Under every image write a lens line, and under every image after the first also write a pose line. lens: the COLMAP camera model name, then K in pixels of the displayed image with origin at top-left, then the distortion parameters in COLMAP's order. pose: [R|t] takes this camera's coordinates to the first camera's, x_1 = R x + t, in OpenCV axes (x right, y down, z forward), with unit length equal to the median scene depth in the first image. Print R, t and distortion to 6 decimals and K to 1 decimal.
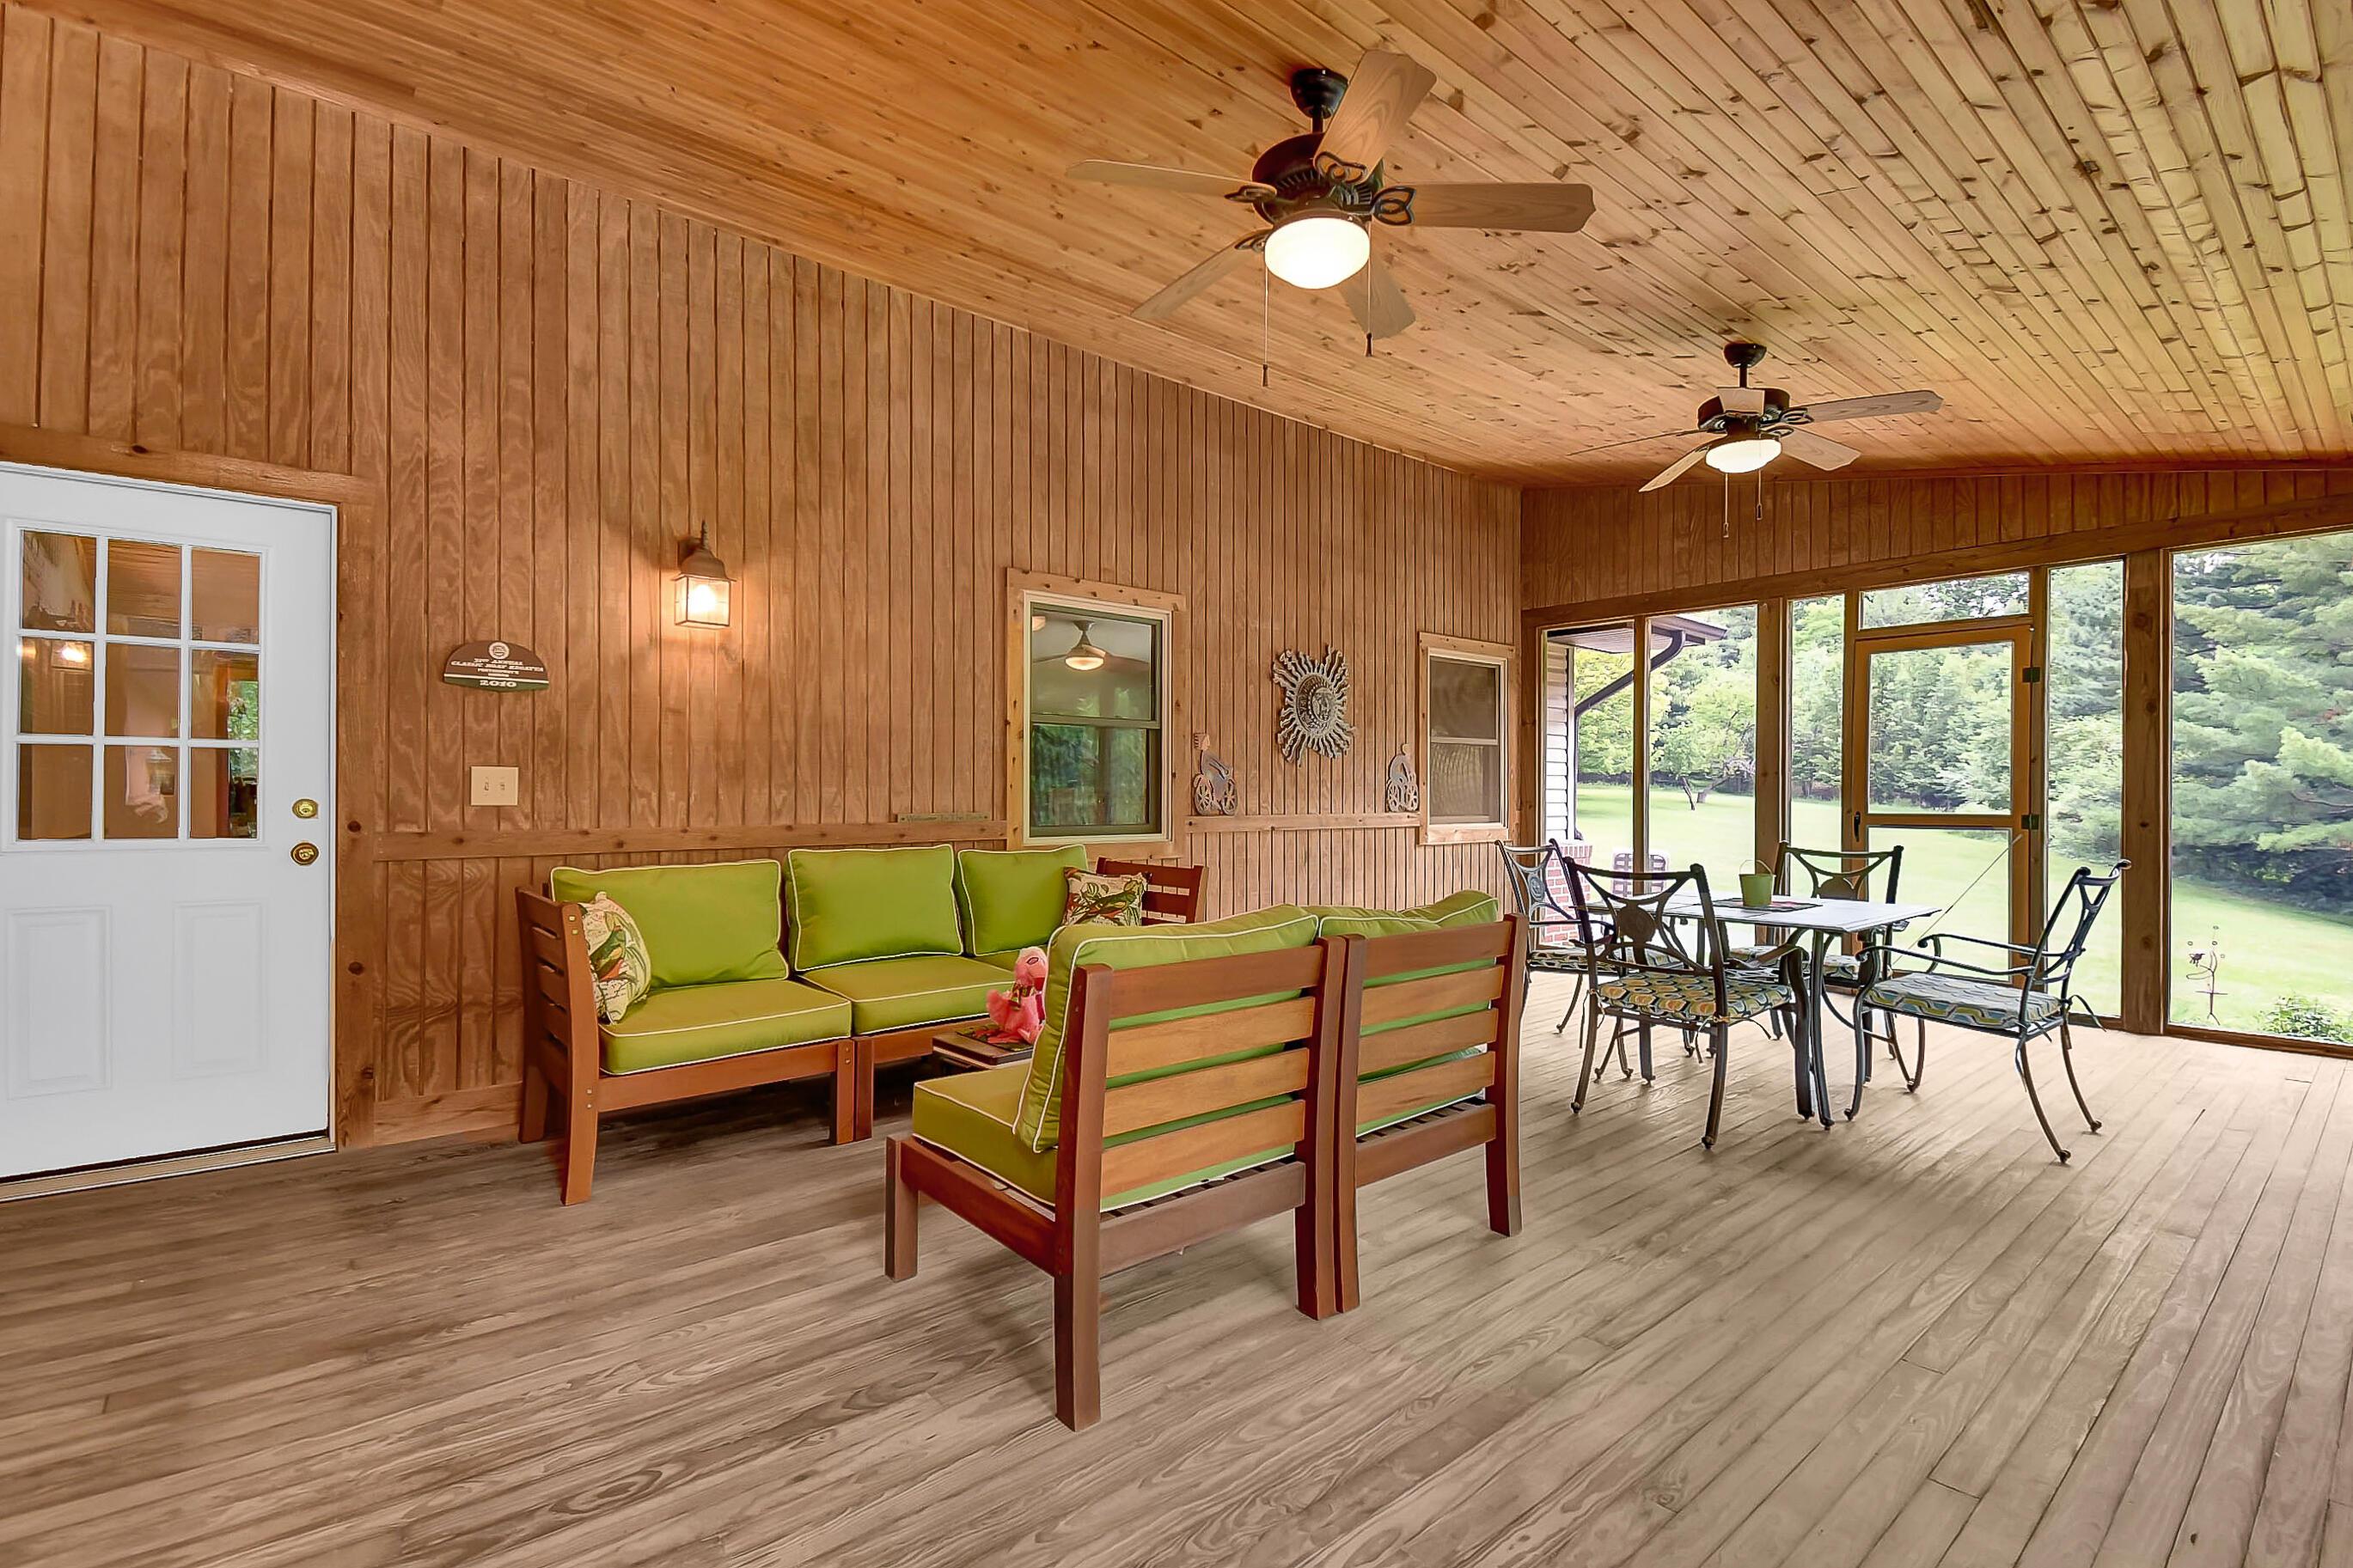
lens RADIAL K [[1058.5, 0, 1165.5], [0, 1058.5, 789.5], [0, 0, 1]] dist [-0.000796, -0.000230]
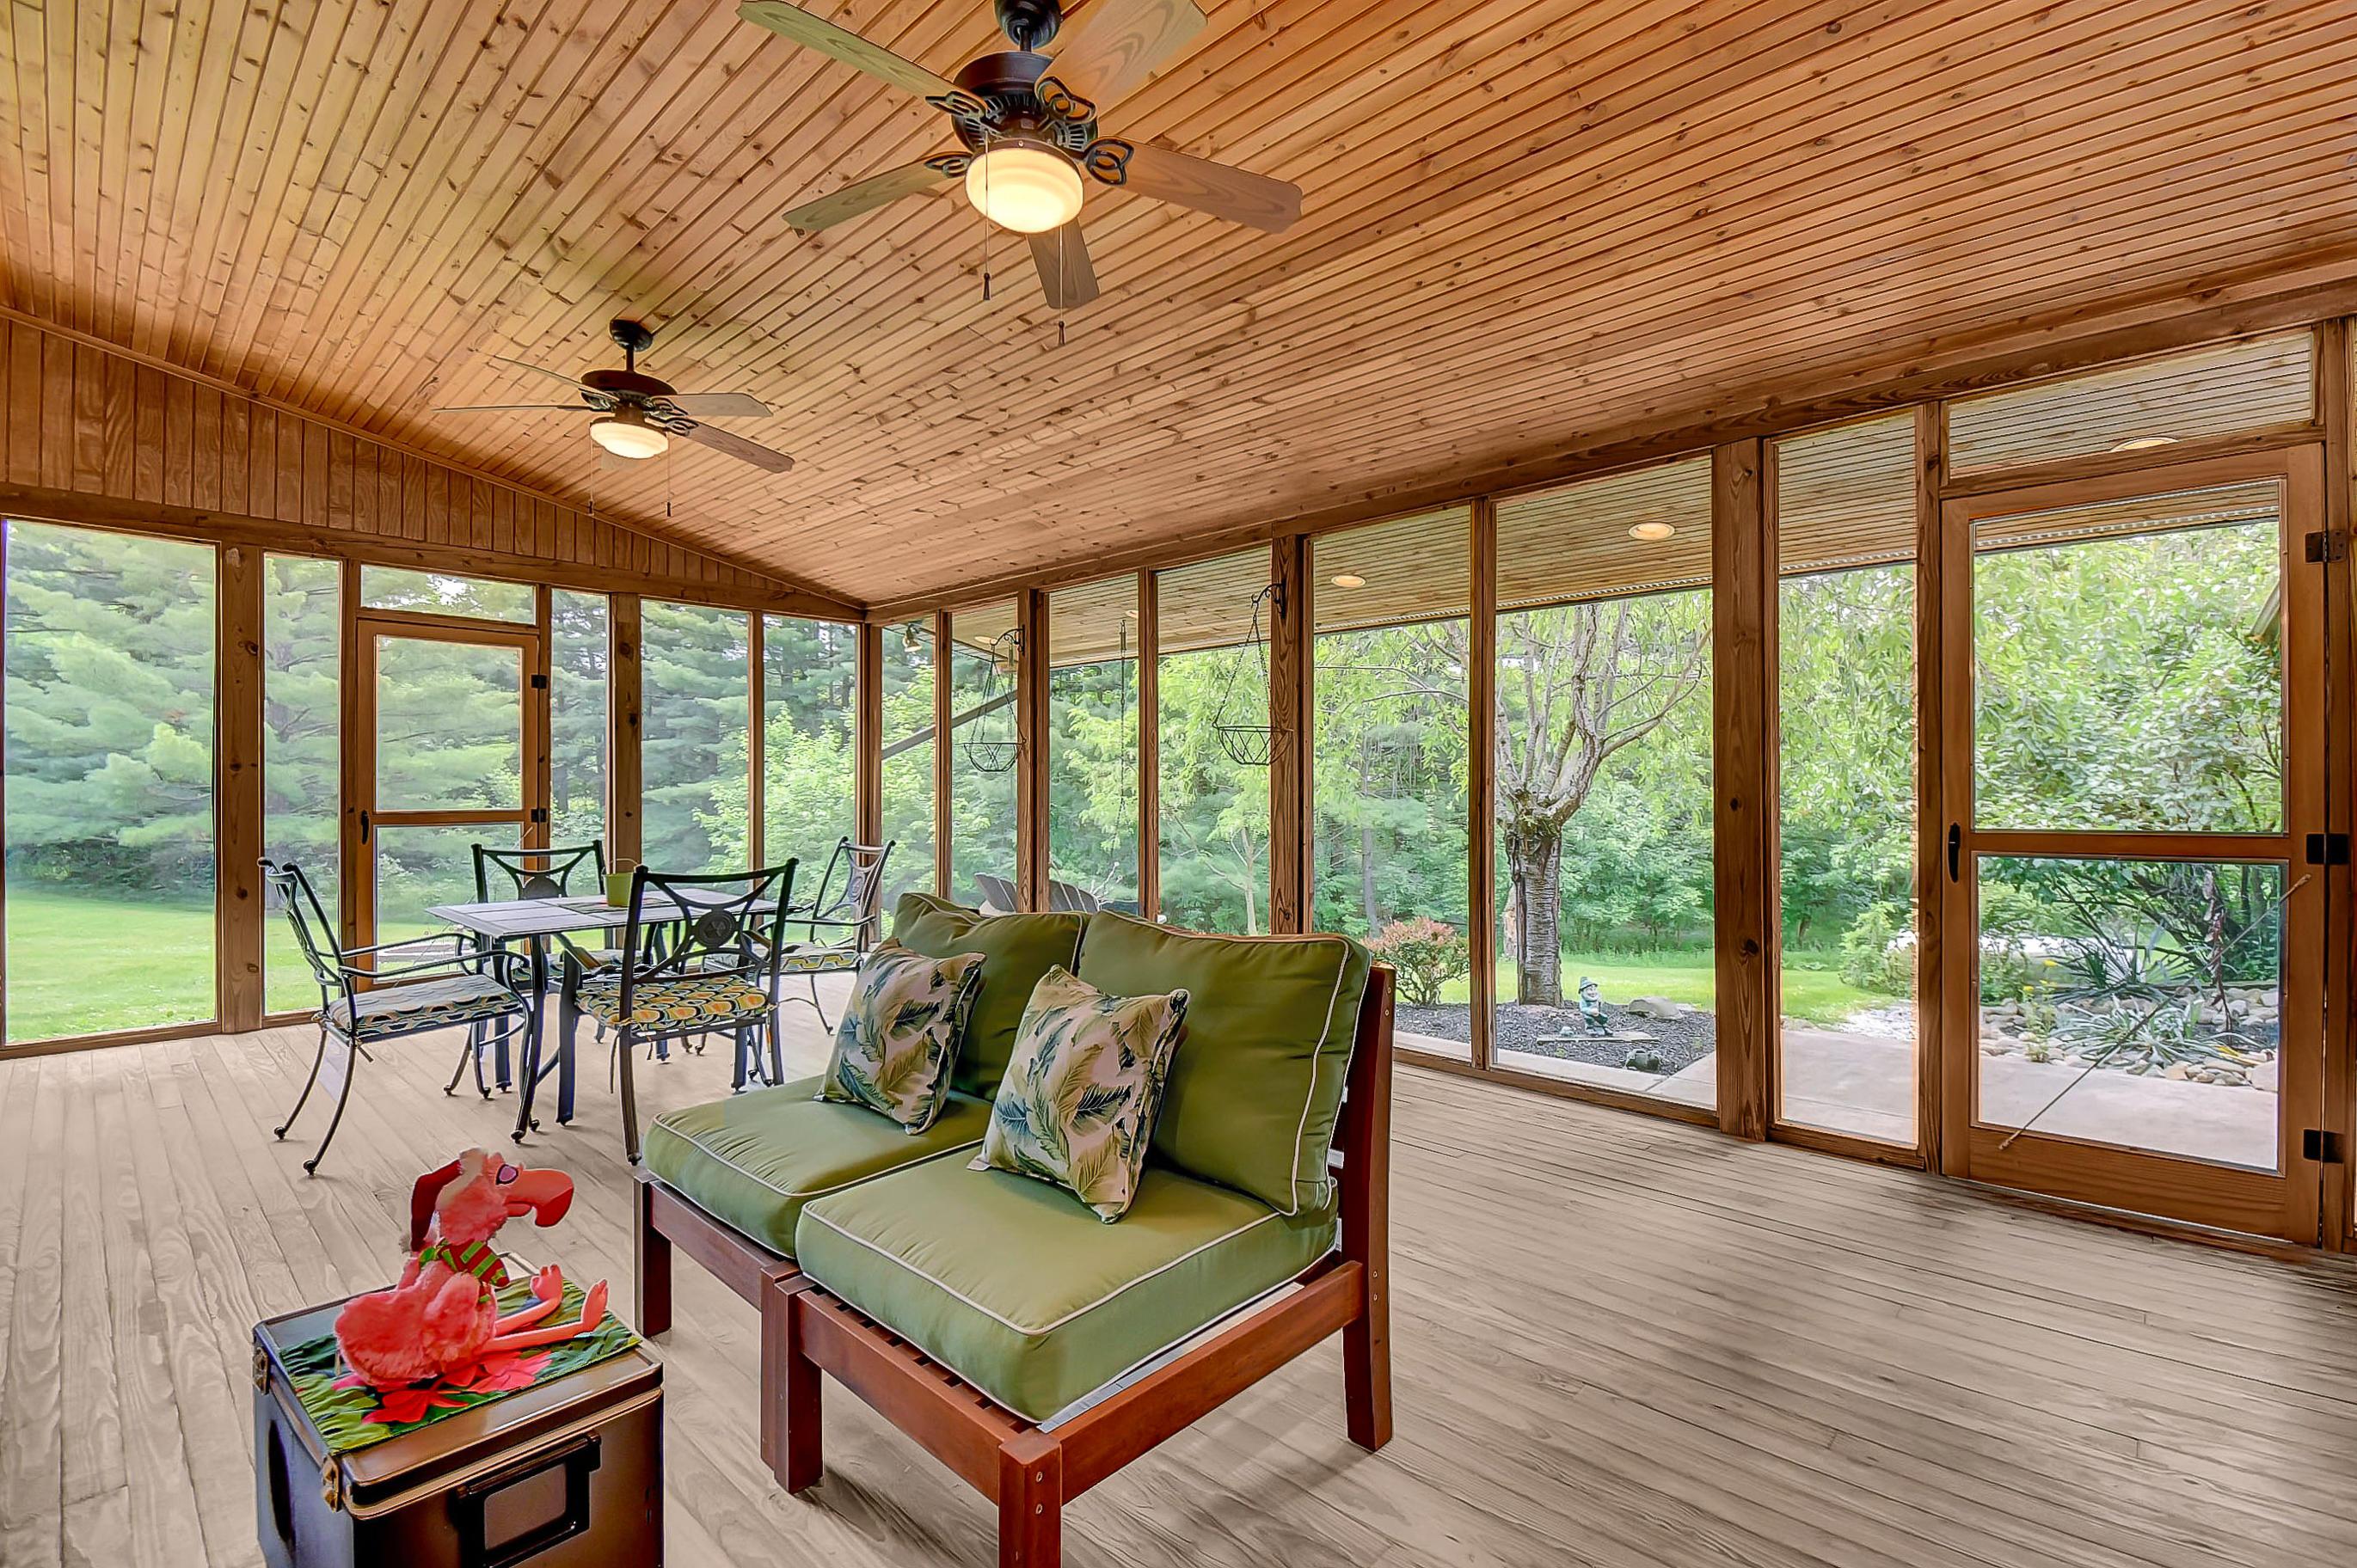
lens RADIAL K [[1029.9, 0, 1233.8], [0, 1029.9, 783.4], [0, 0, 1]] dist [0.001651, -0.000087]
pose [[-0.147253, 0.001158, 0.989098, -0.311419], [-0.001818, 0.999997, -0.001441, -0.002459], [-0.989097, -0.002011, -0.147251, 0.402317]]
